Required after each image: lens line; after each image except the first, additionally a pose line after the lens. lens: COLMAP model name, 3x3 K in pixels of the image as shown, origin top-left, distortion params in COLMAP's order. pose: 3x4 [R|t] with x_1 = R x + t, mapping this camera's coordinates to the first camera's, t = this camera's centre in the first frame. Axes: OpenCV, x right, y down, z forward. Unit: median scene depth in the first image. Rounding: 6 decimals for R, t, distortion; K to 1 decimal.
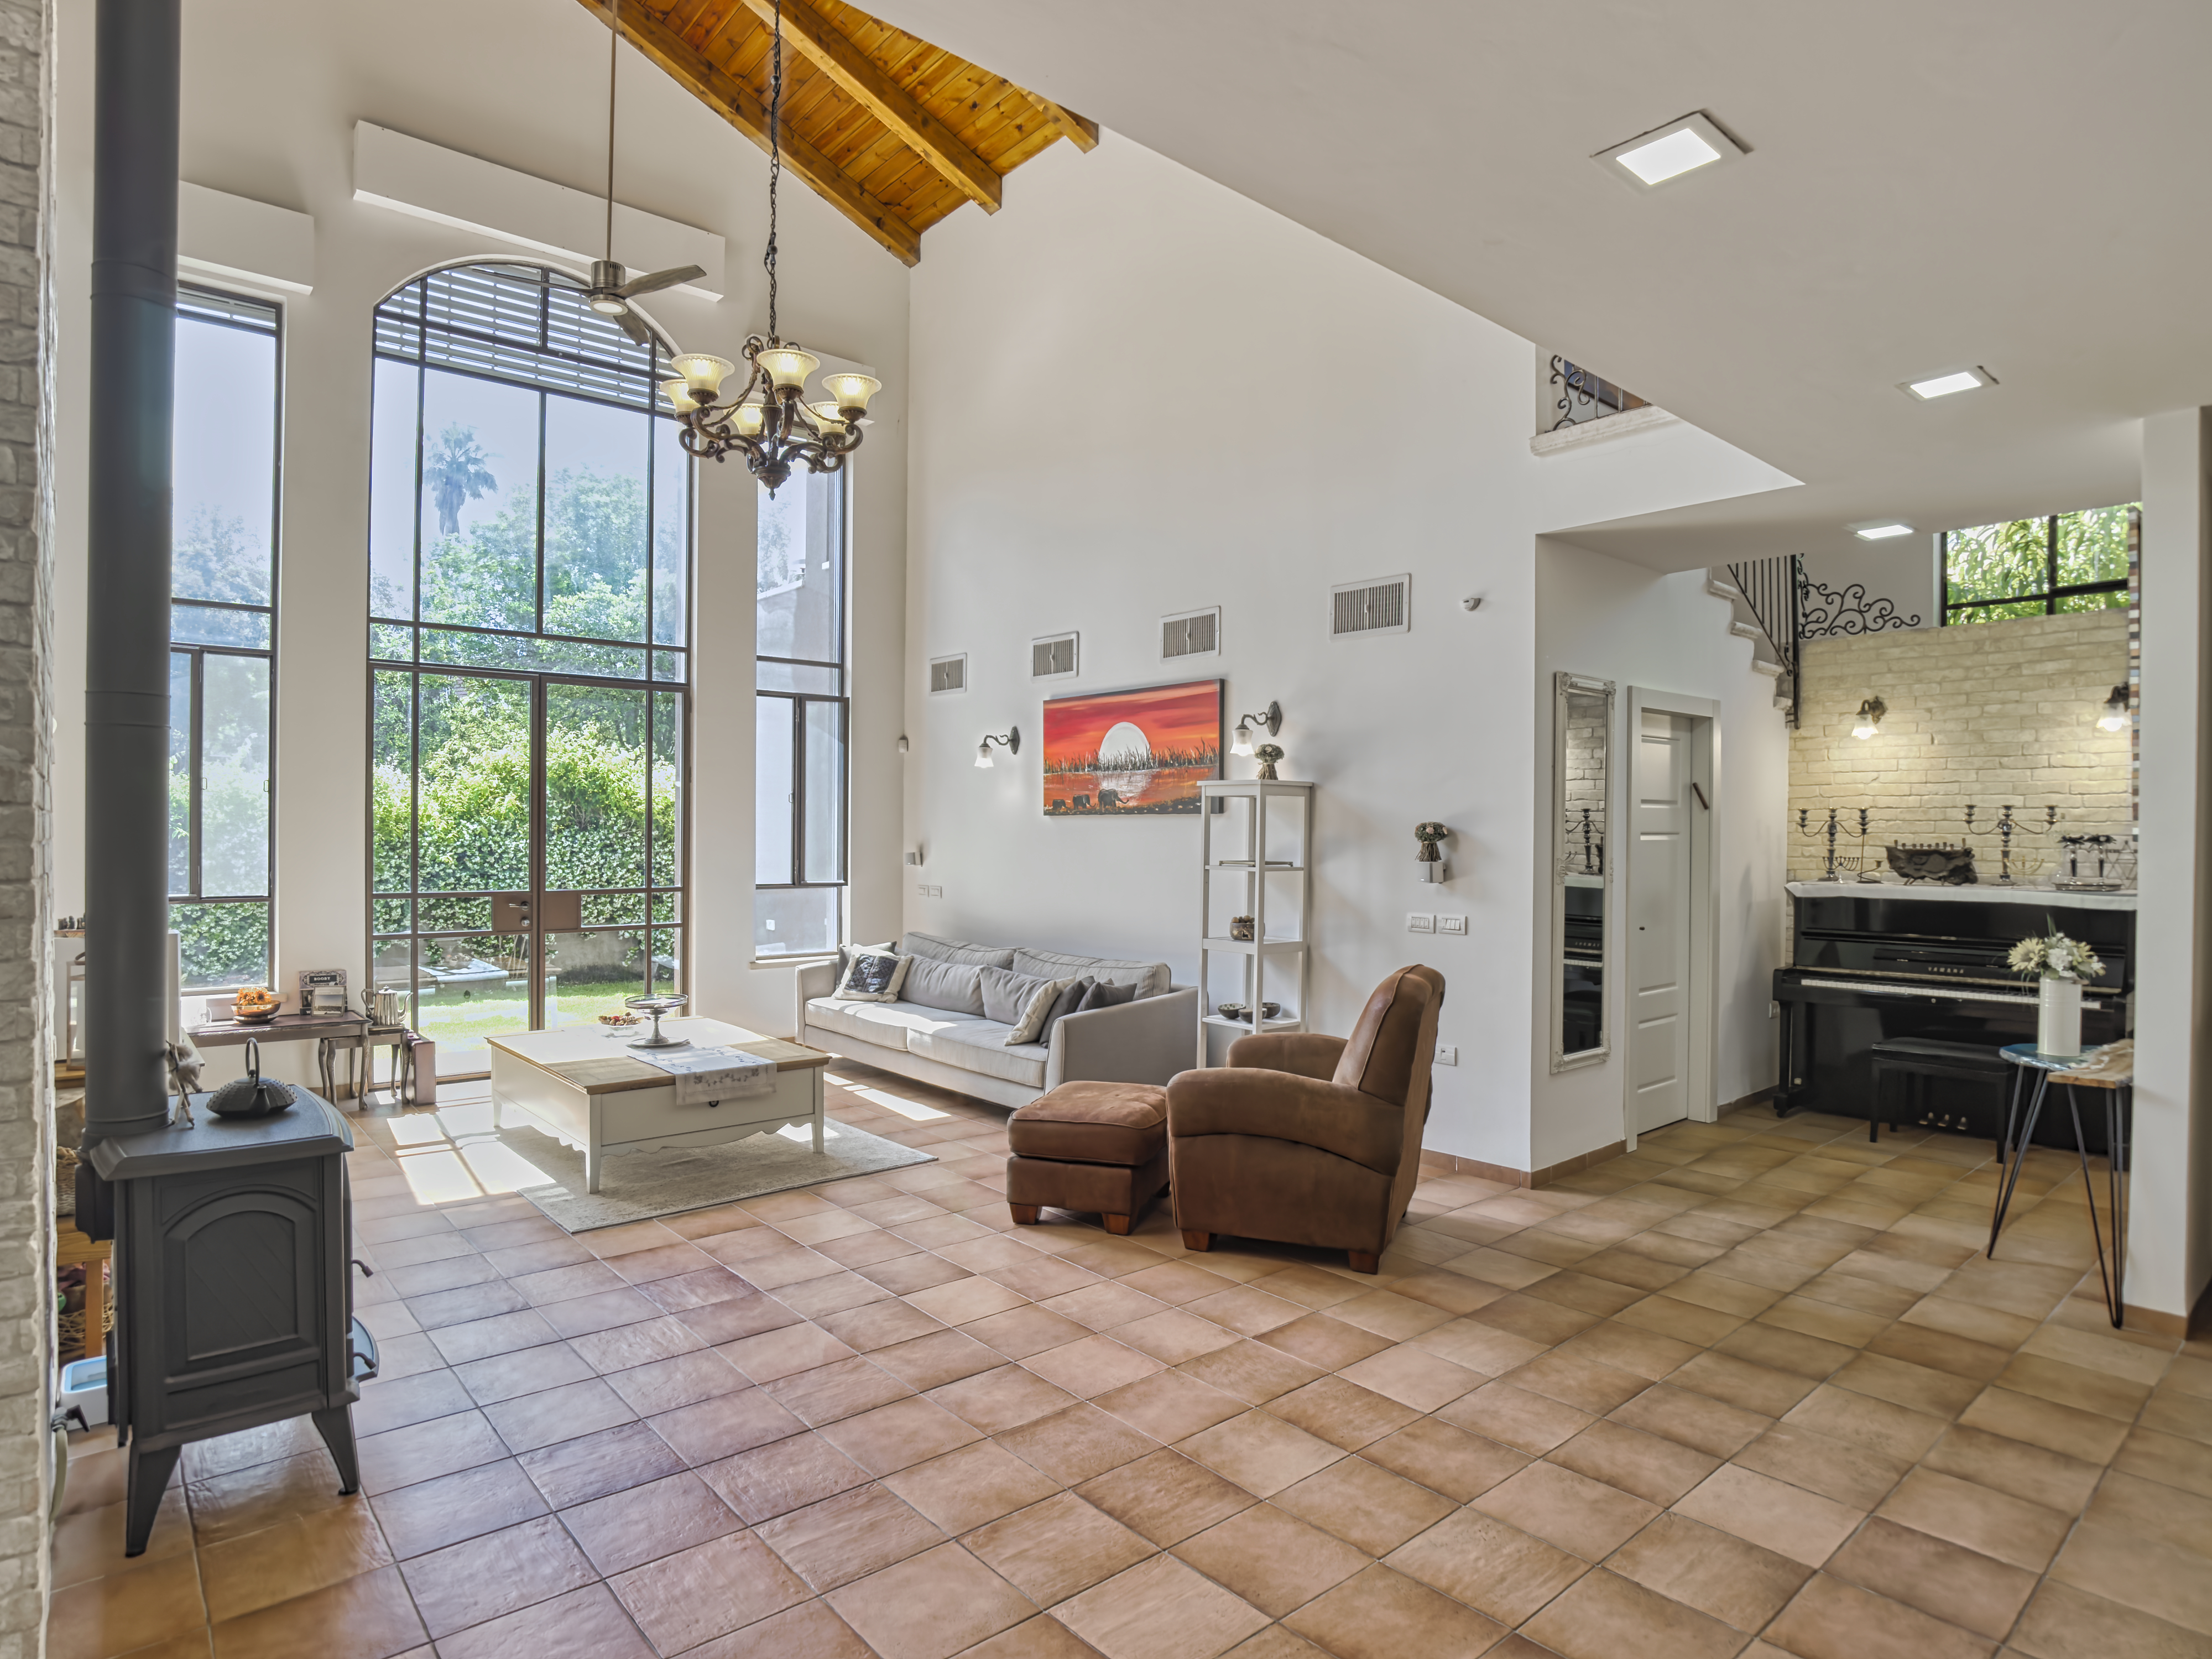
lens RADIAL K [[1247.4, 0, 1099.6], [0, 1247.4, 843.2], [0, 0, 1]] dist [-0.047732, 0.022074]
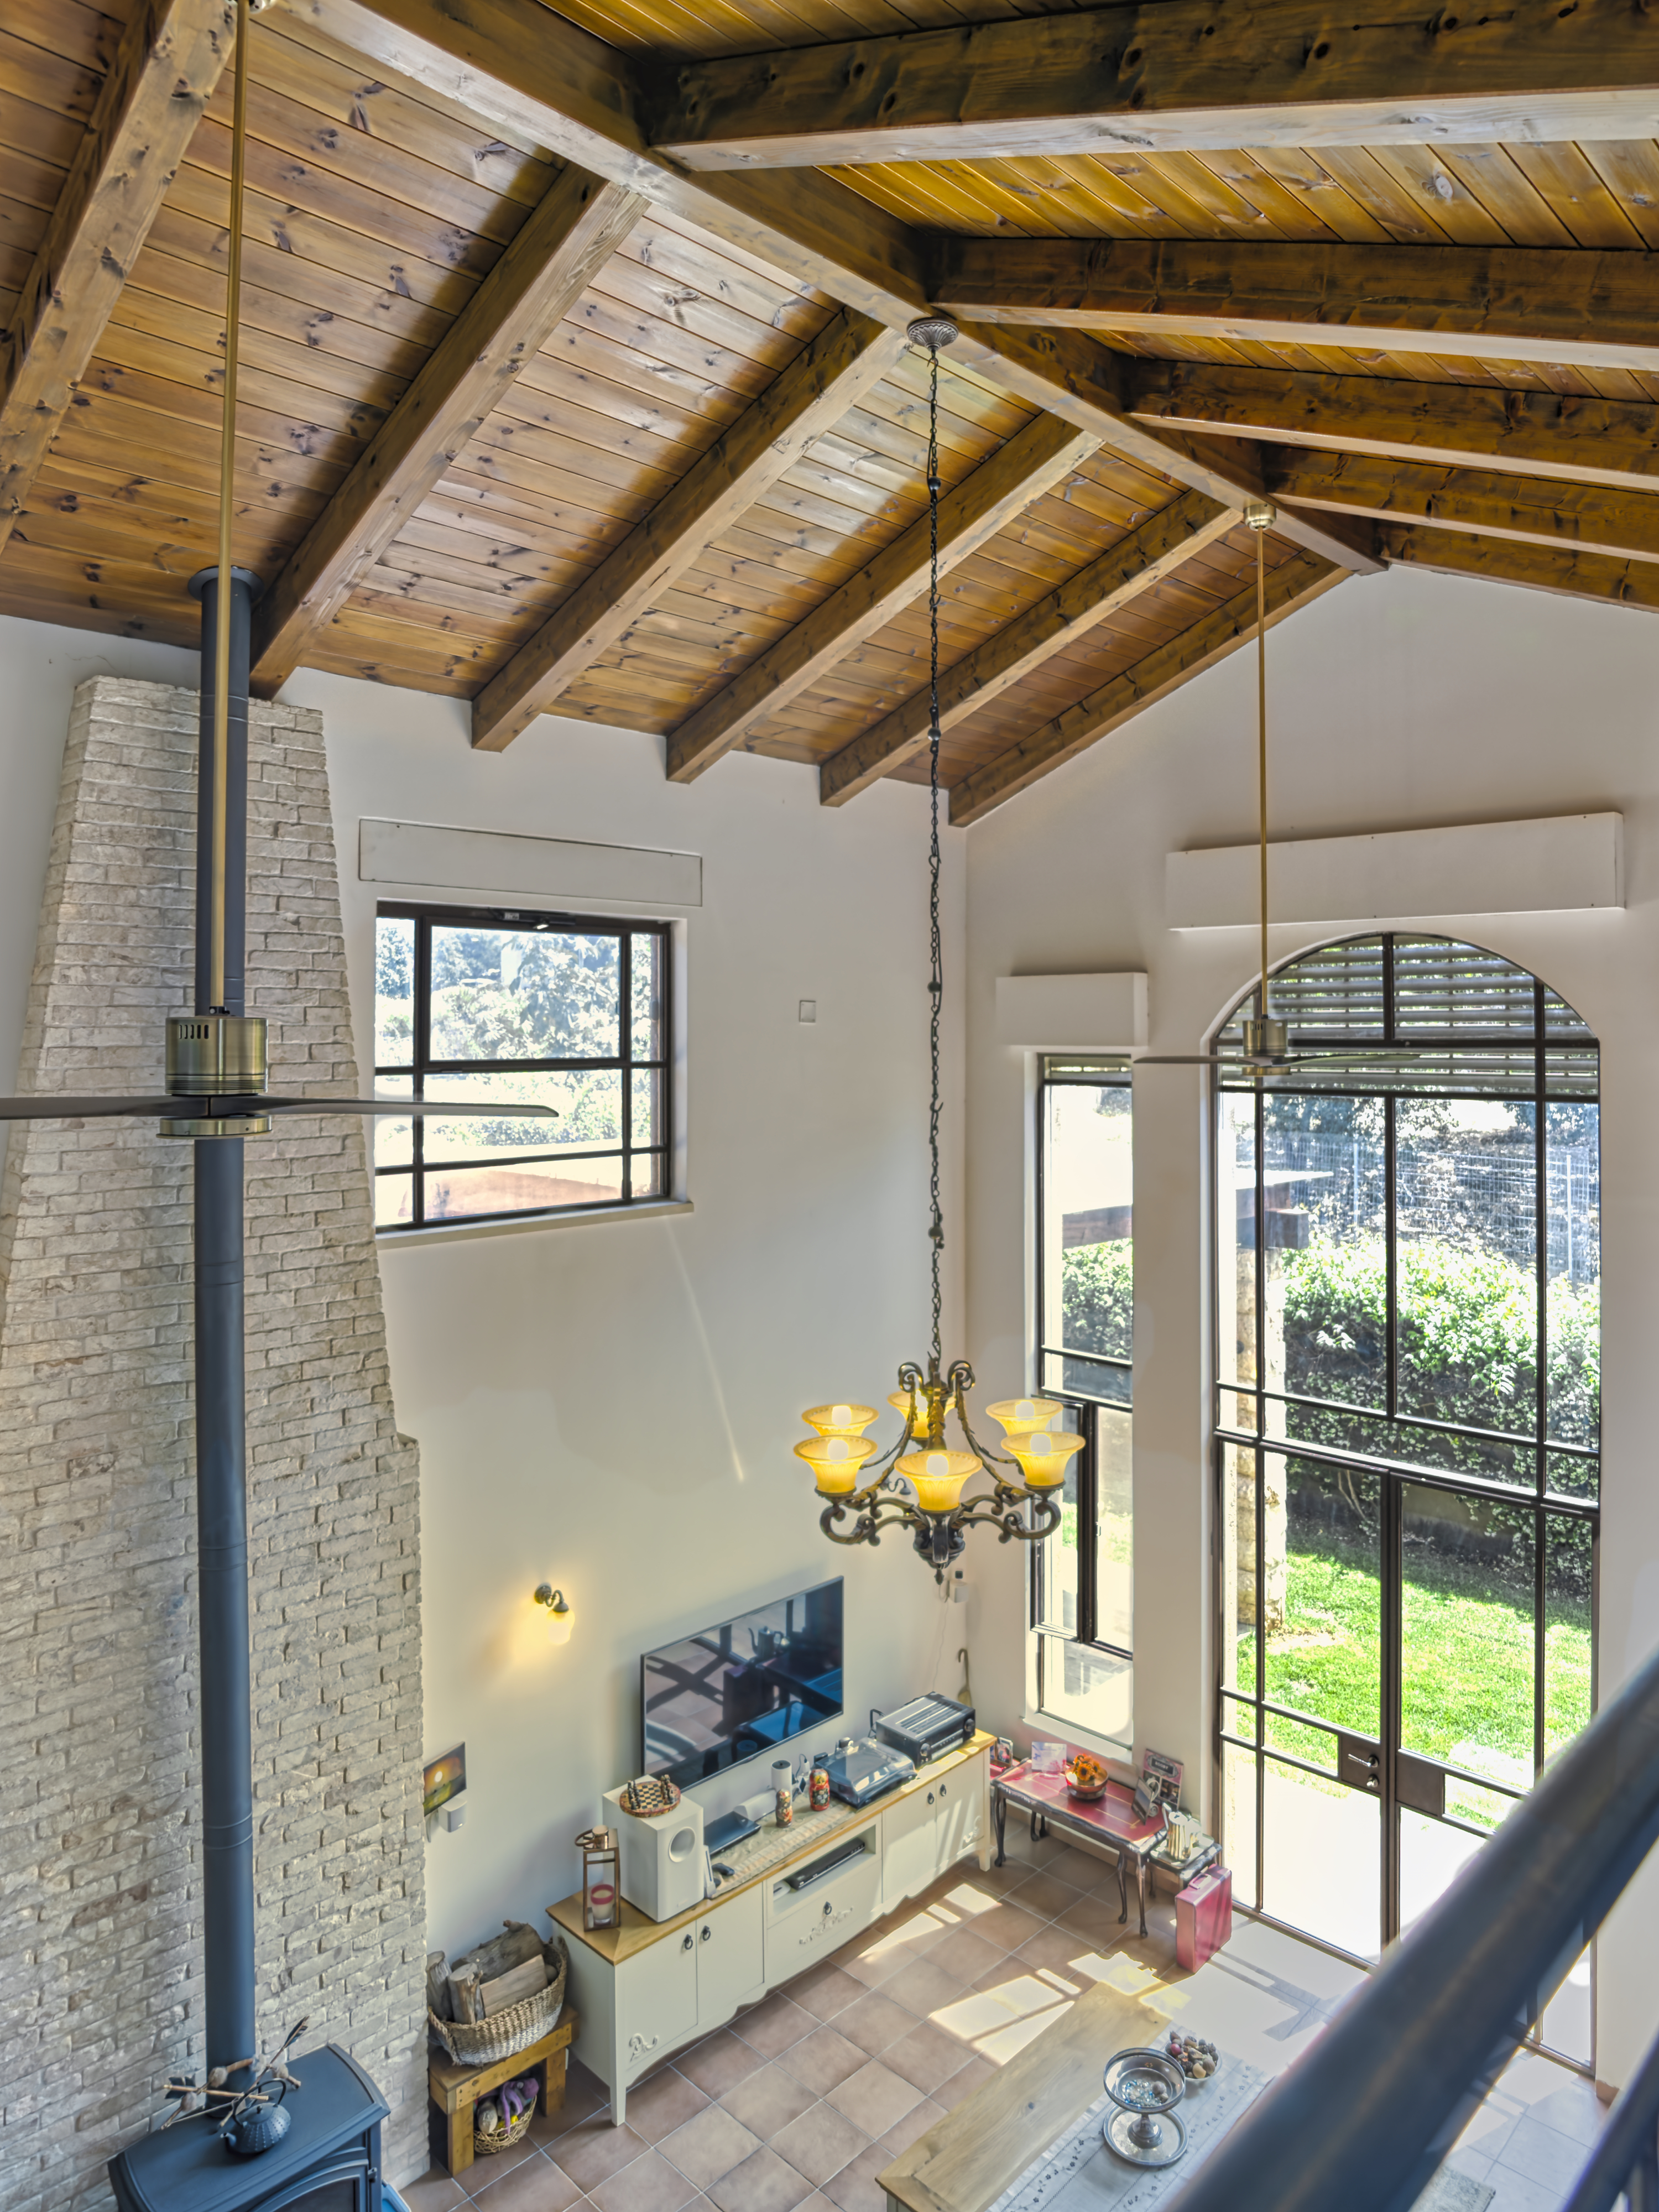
lens RADIAL K [[1378.3, 0, 900.3], [0, 1378.3, 996.3], [0, 0, 1]] dist [-0.080154, 0.033881]
pose [[0.108080, -0.031098, -0.993656, 0.400948], [-0.003397, 0.999493, -0.031650, -0.456421], [0.994136, 0.006797, 0.107919, 0.691159]]
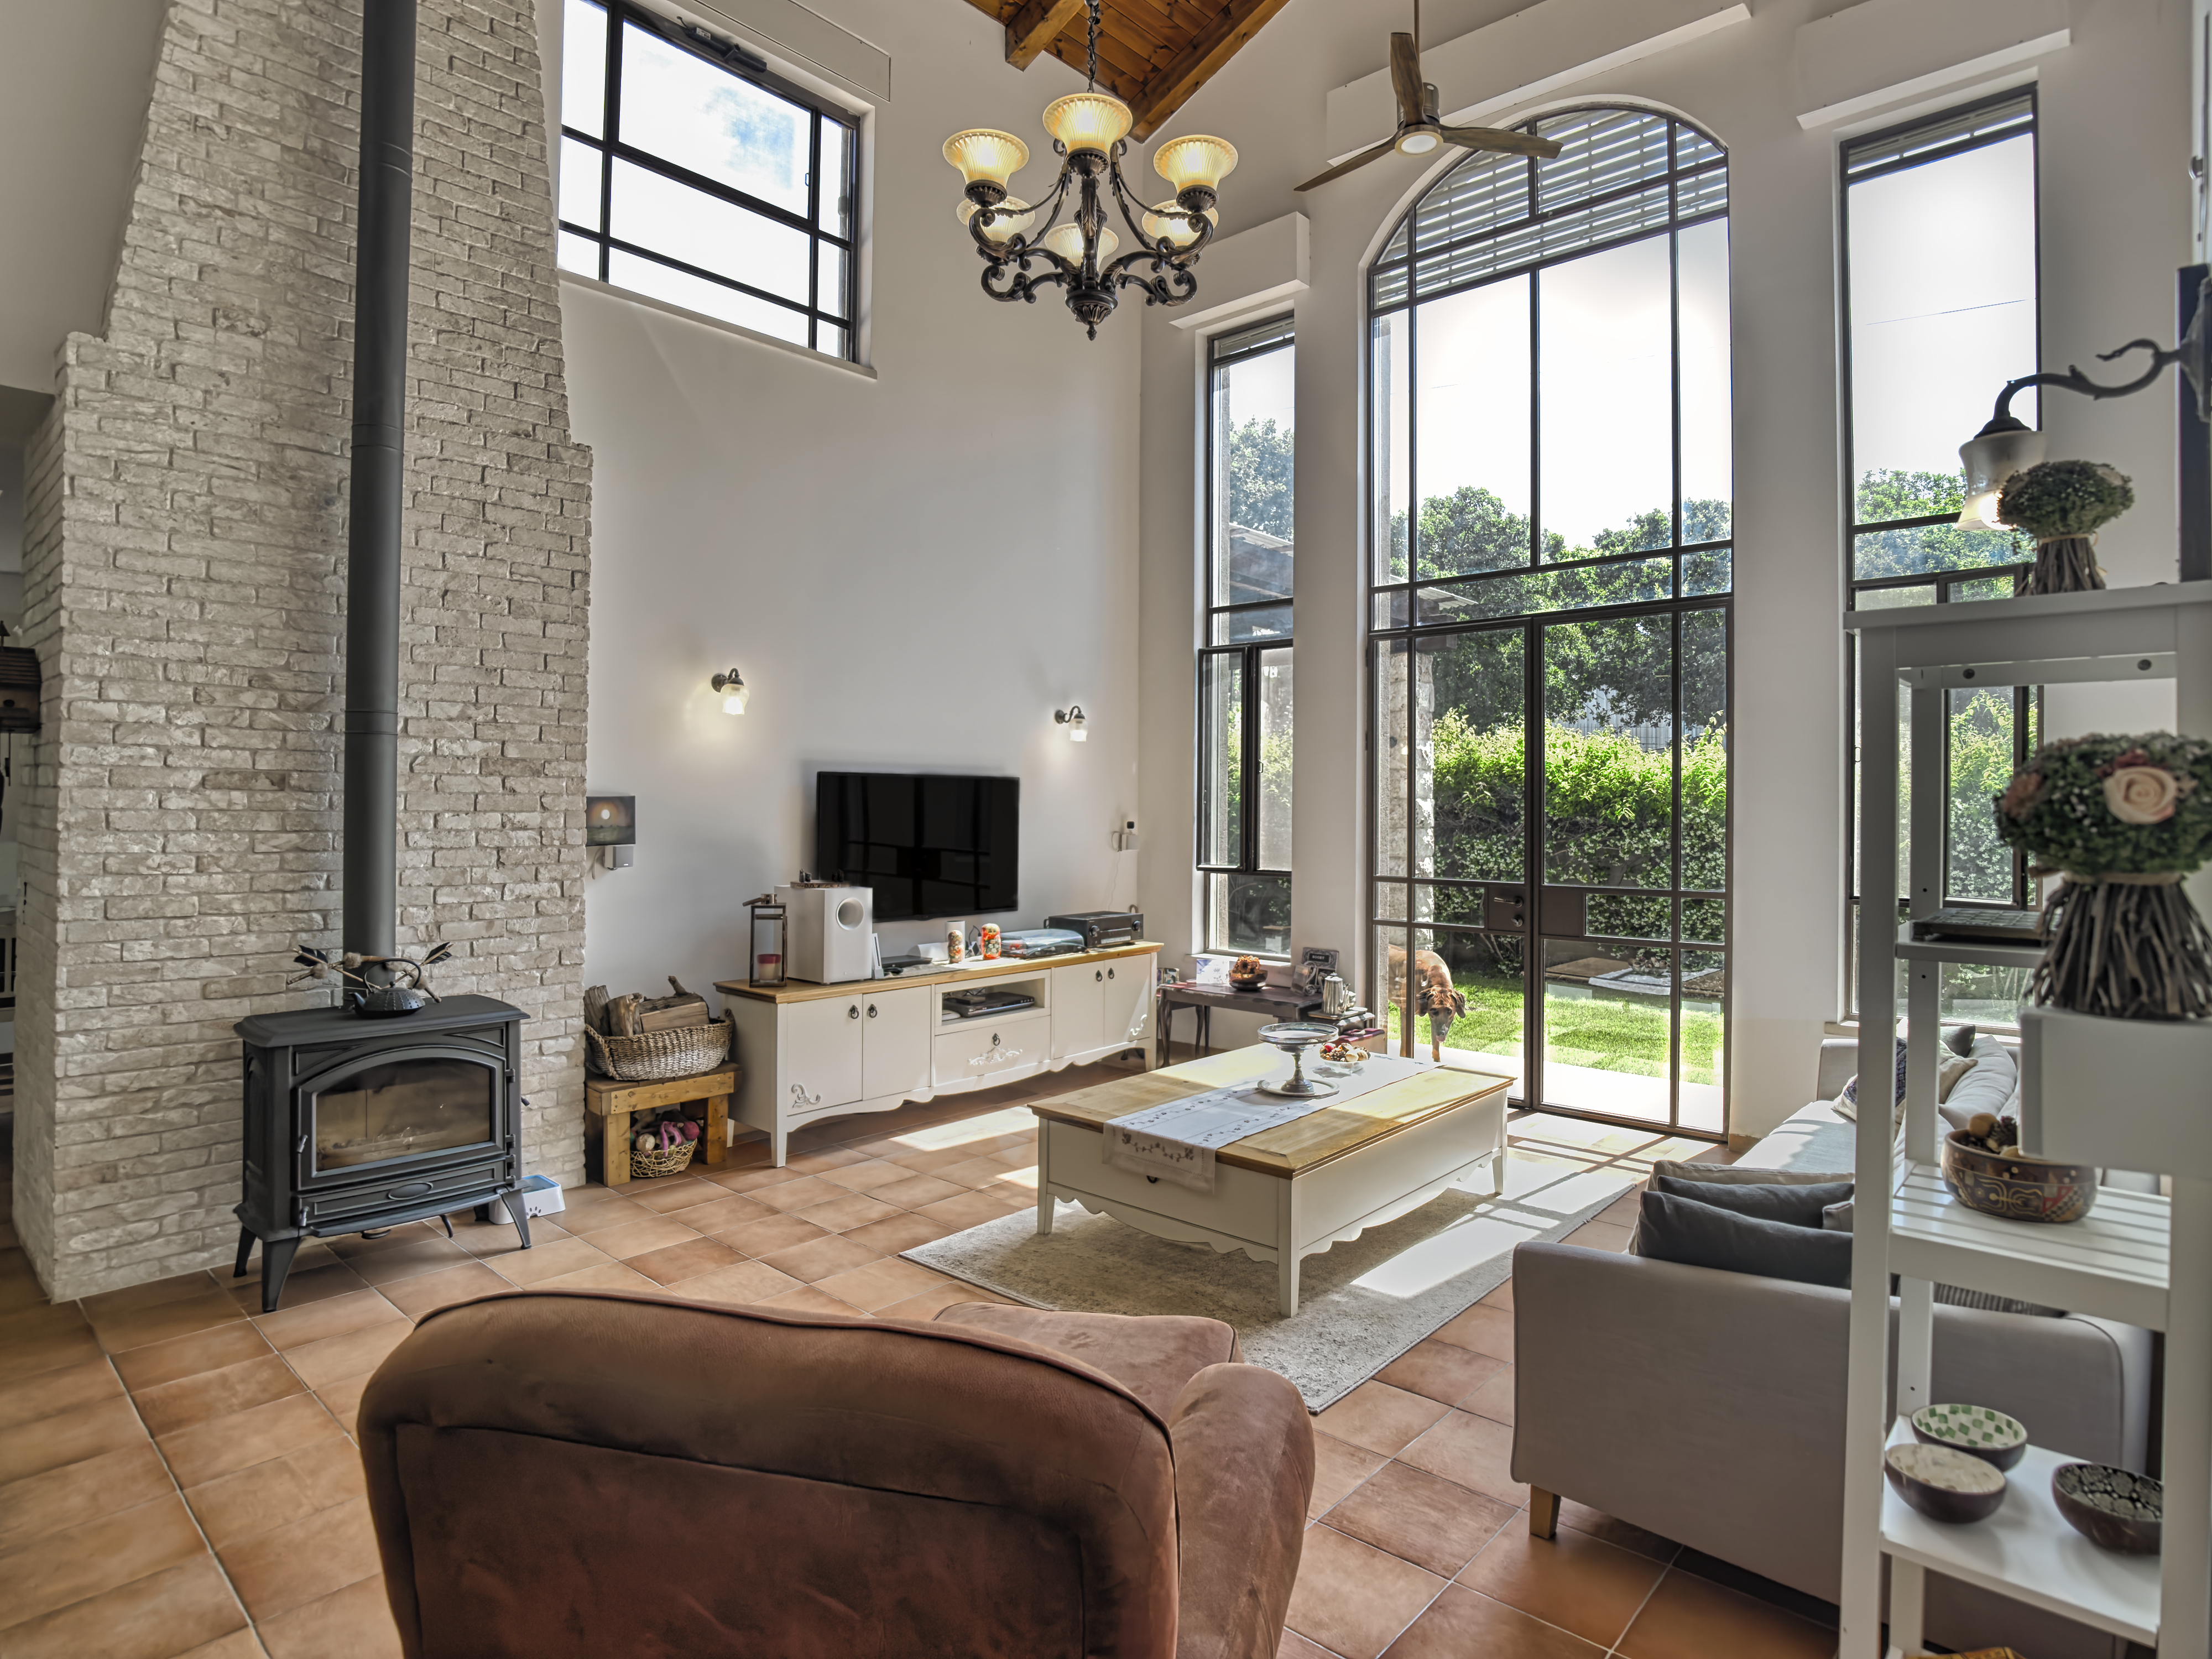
lens RADIAL K [[1218.8, 0, 1153.0], [0, 1218.8, 788.6], [0, 0, 1]] dist [-0.057169, 0.022825]
pose [[0.154231, -0.018507, -0.987862, 0.327192], [-0.012666, 0.999705, -0.020706, -0.004784], [0.987954, 0.015706, 0.153951, 0.721251]]
